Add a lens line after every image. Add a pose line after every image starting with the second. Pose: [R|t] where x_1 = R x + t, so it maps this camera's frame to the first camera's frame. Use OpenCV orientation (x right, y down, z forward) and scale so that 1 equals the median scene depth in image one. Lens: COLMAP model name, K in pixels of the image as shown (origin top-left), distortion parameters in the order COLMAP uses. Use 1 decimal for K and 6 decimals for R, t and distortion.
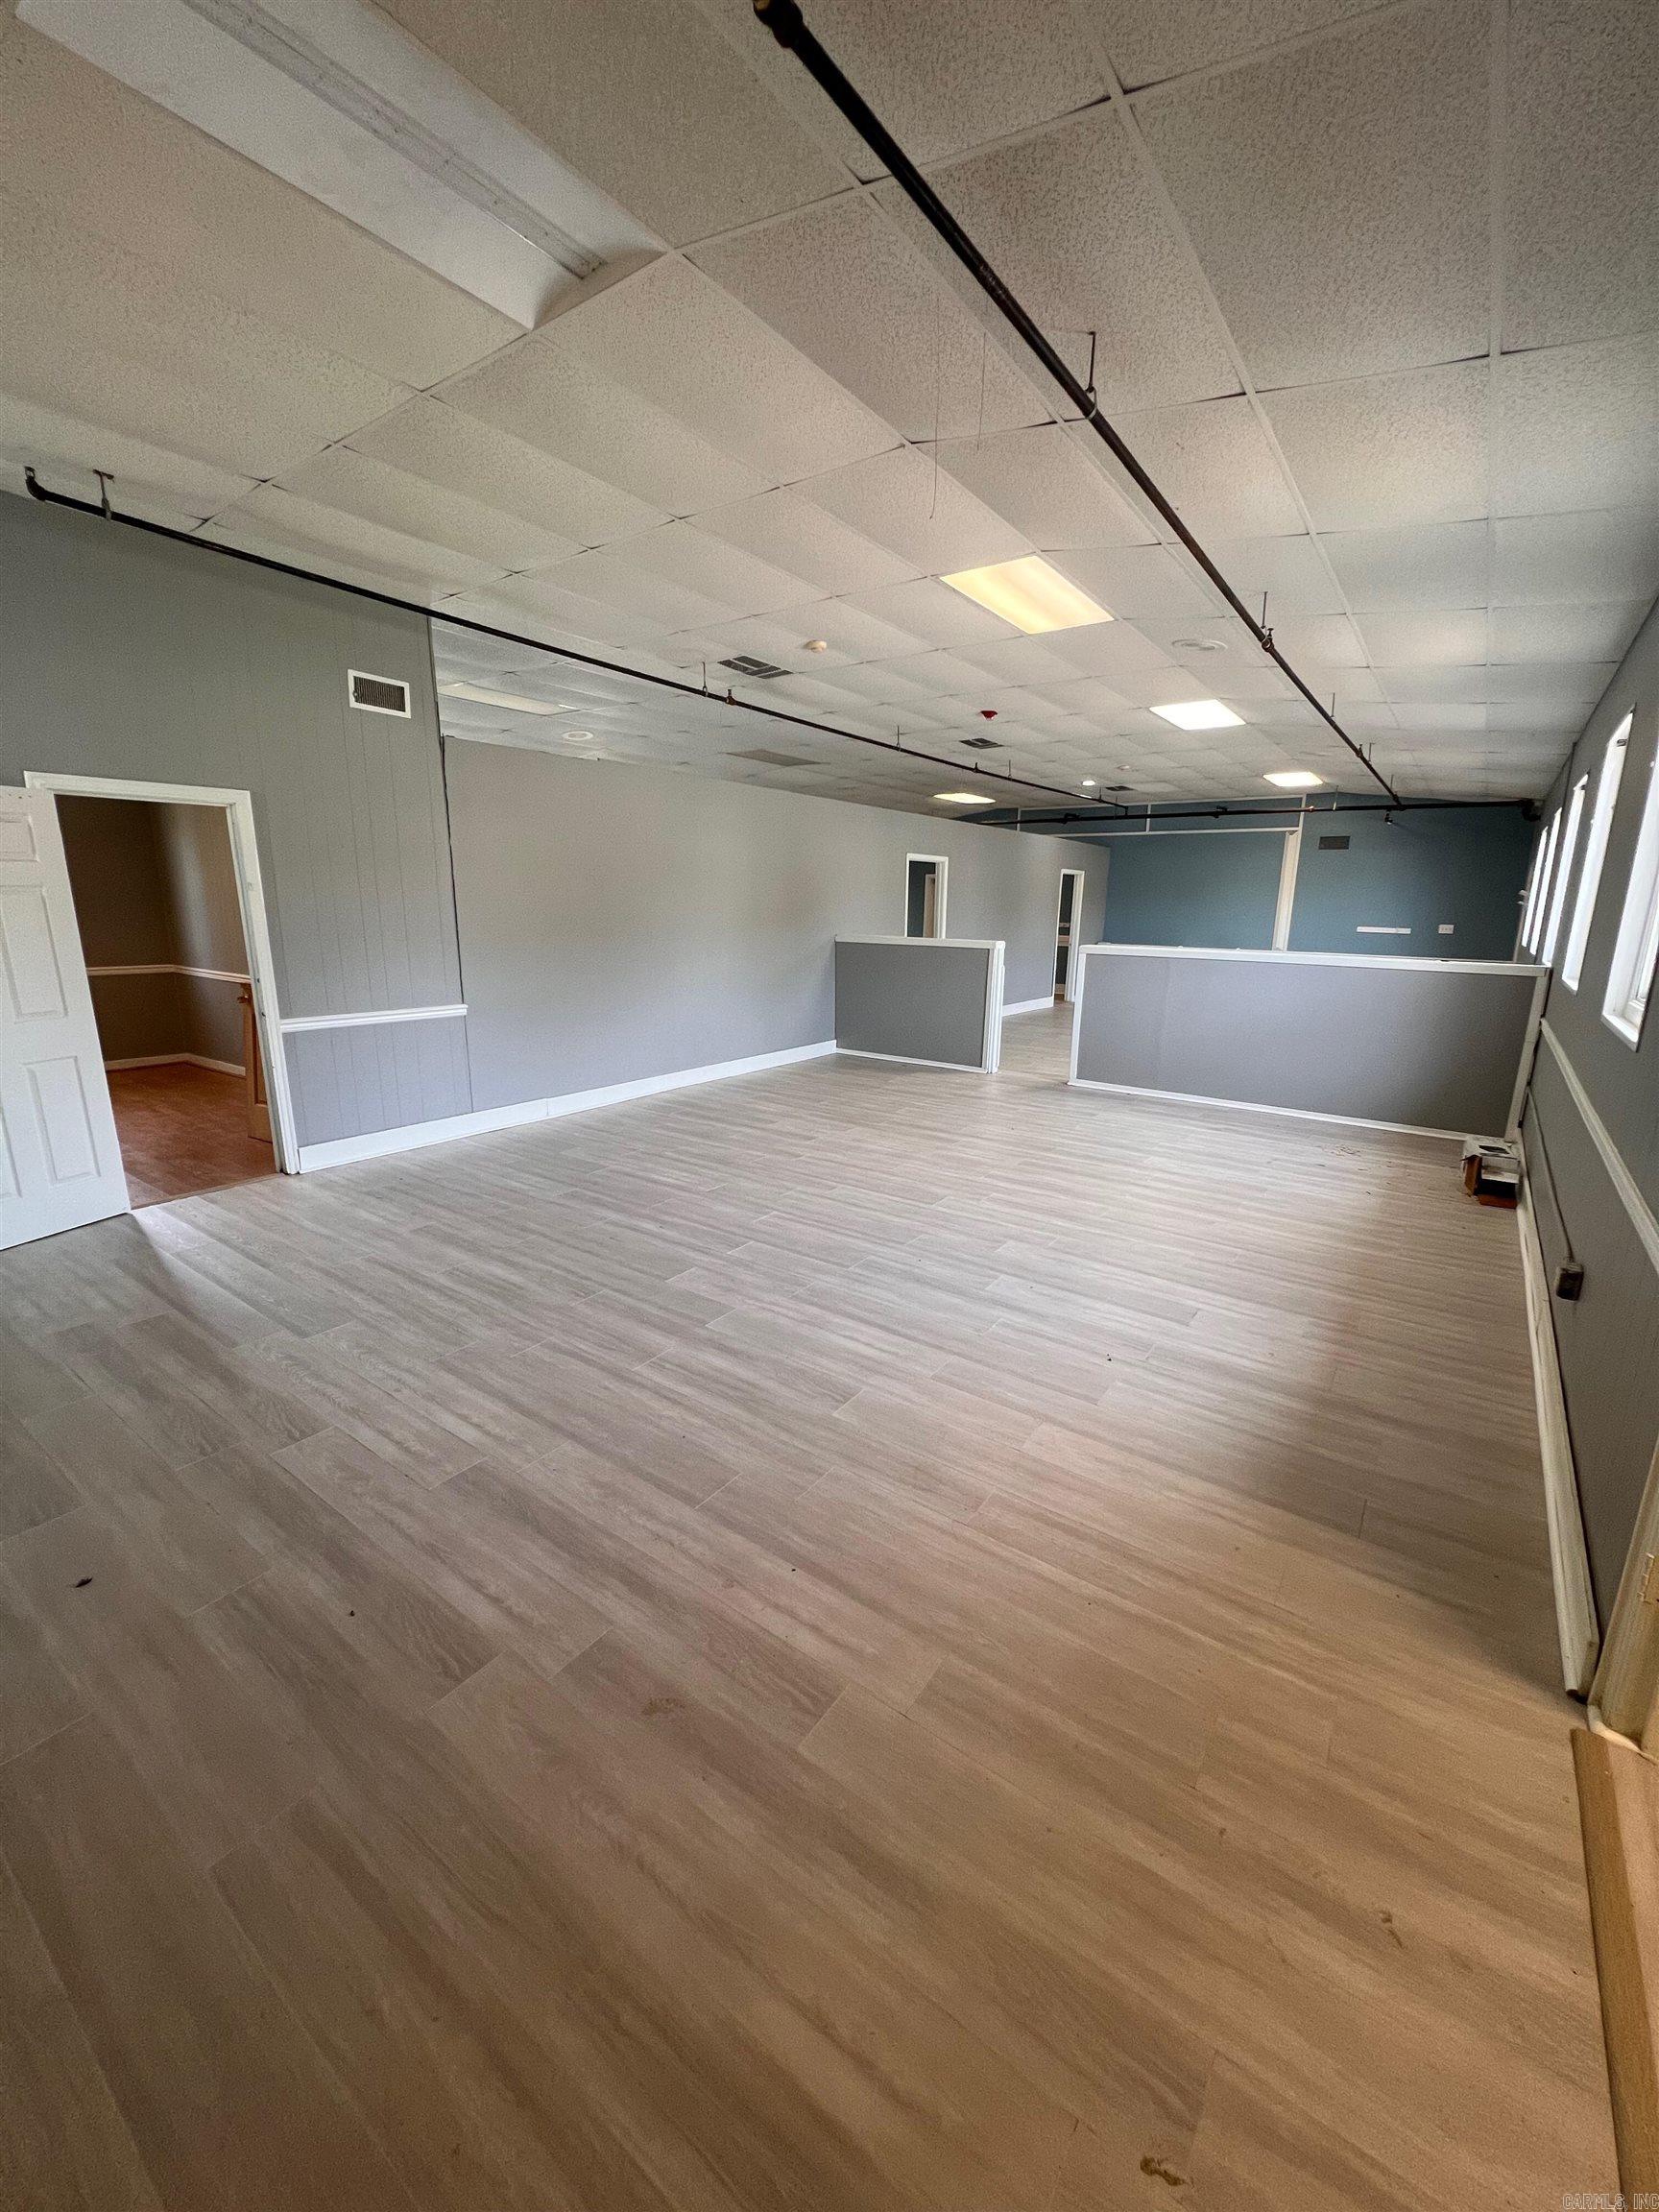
lens RADIAL K [[886.4, 0, 821.0], [0, 886.4, 1108.5], [0, 0, 1]] dist [-0.001405, 0.000768]
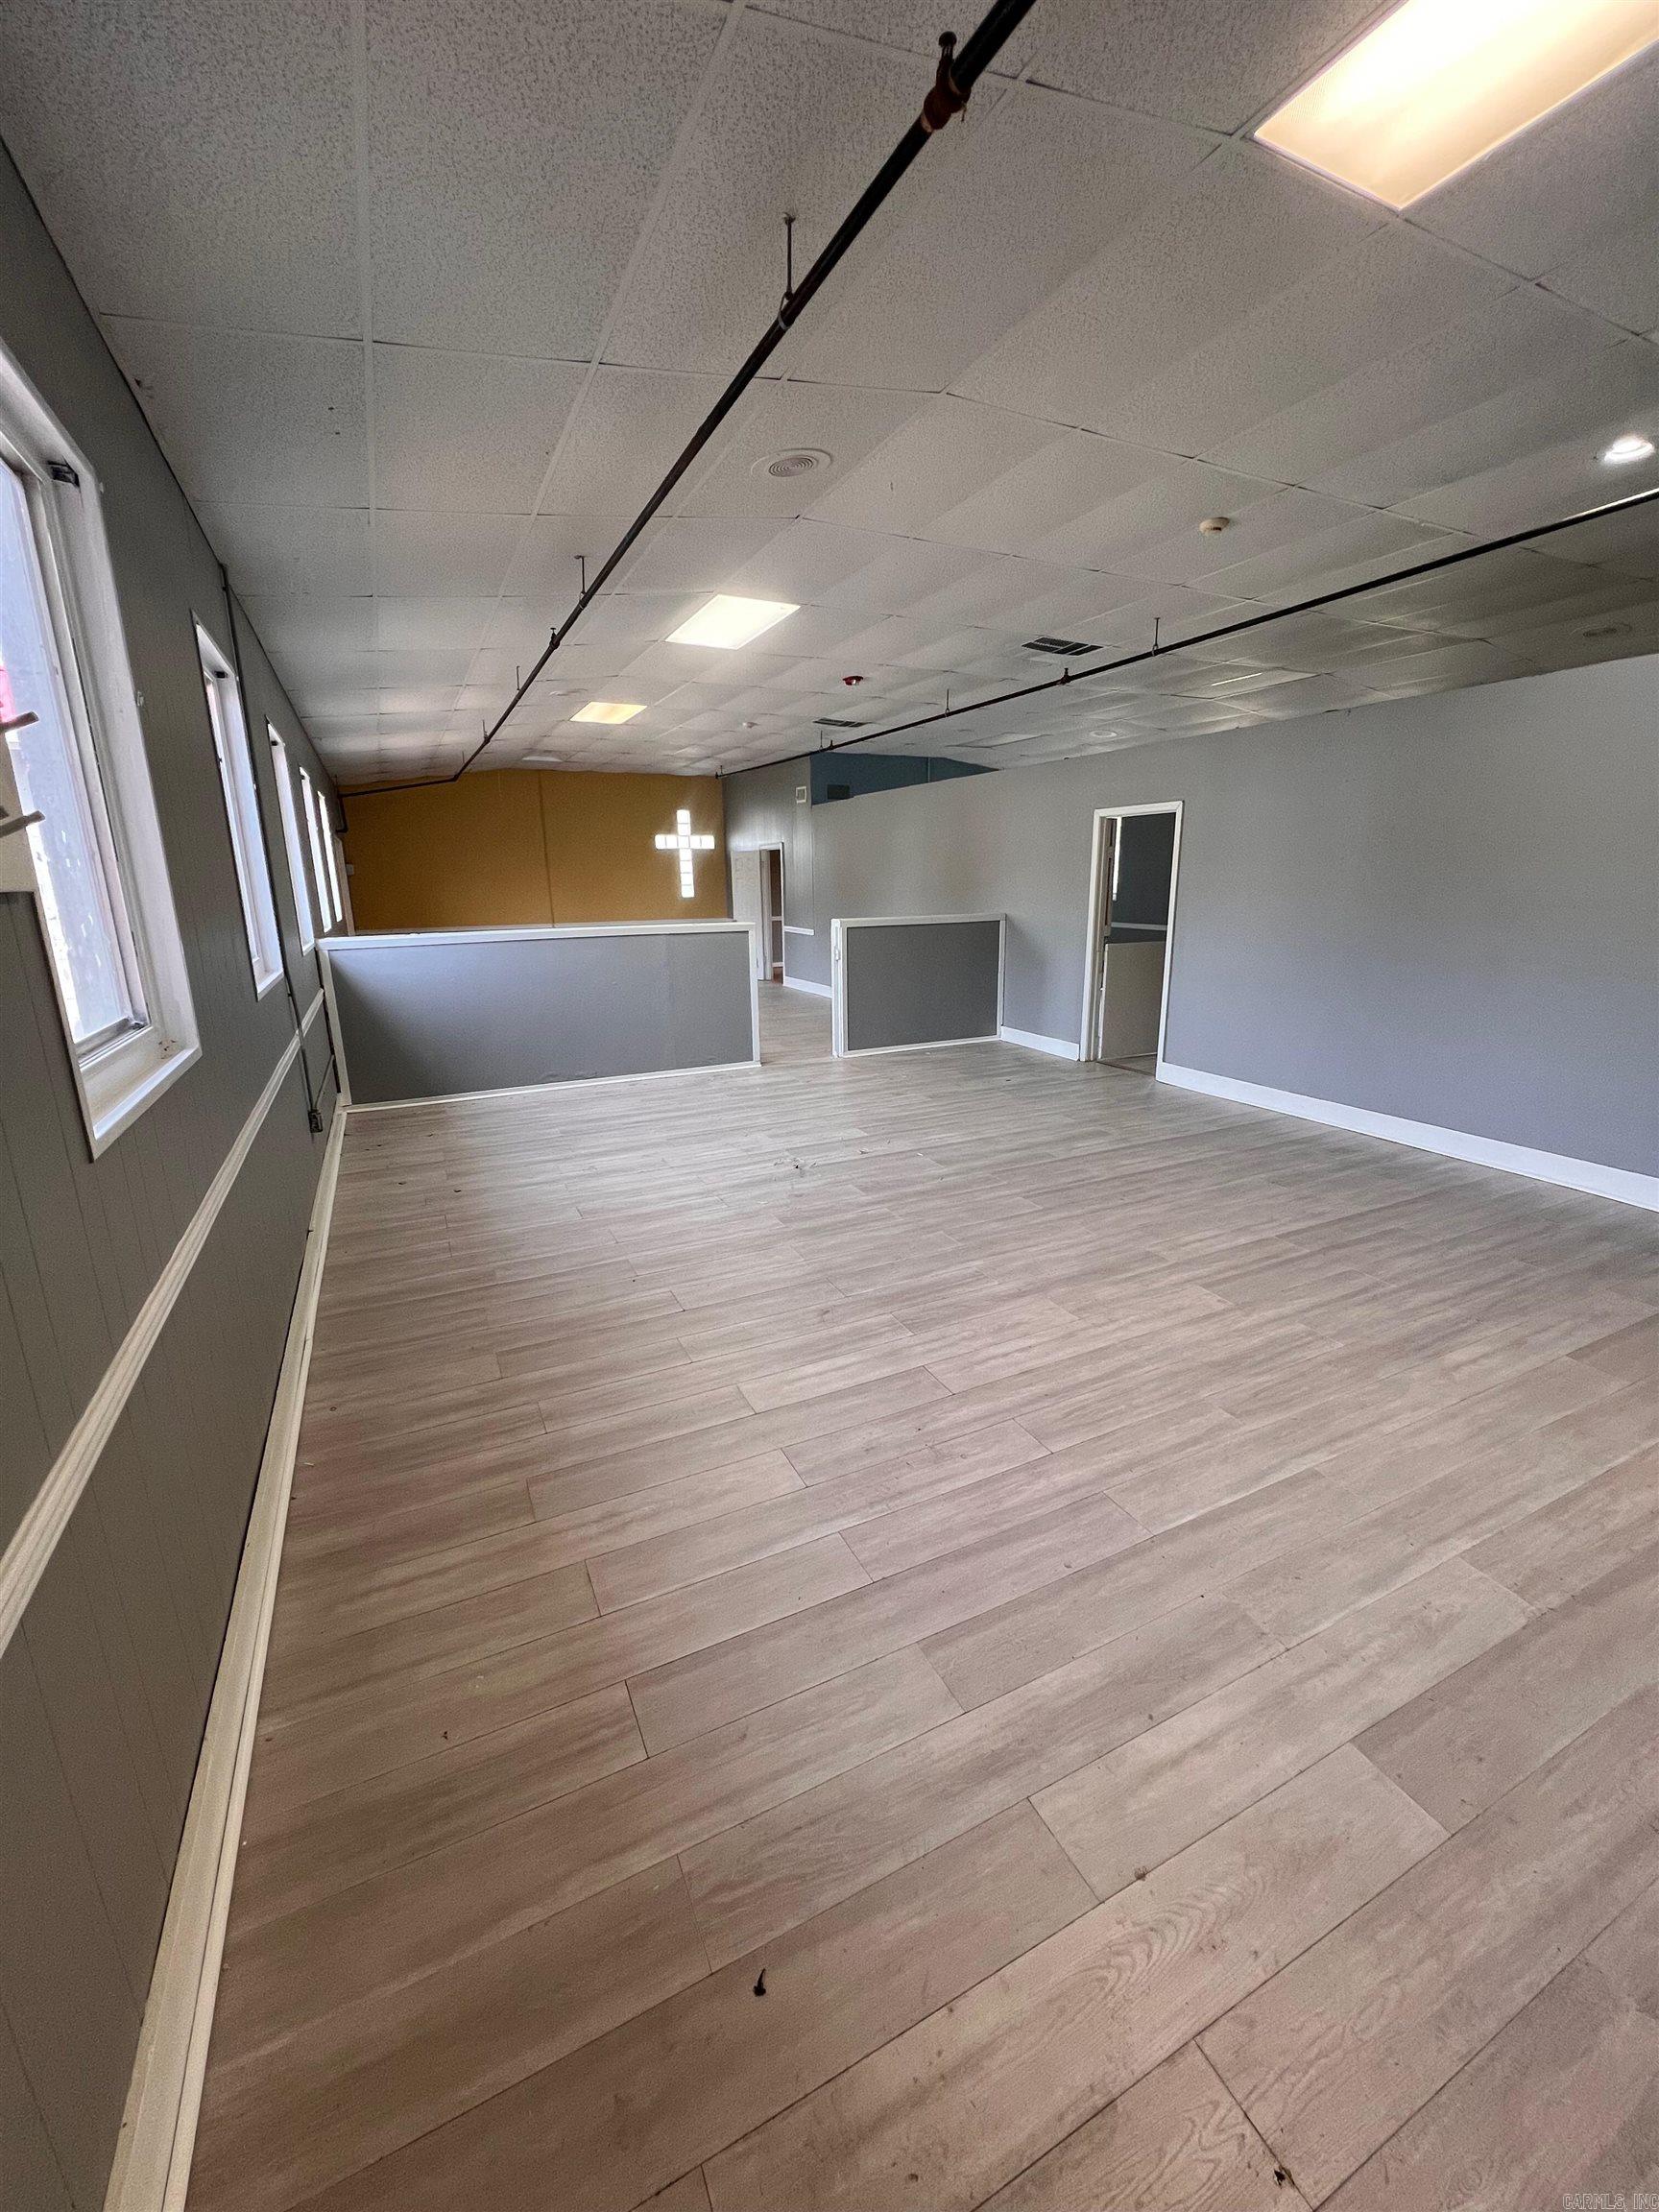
lens RADIAL K [[887.3, 0, 829.8], [0, 887.3, 1107.0], [0, 0, 1]] dist [-0.000197, -0.000013]
pose [[-0.477143, 0.203020, -0.855054, 1.034352], [-0.203243, 0.921082, 0.332113, -0.315791], [0.855001, 0.332250, -0.398226, 1.416882]]
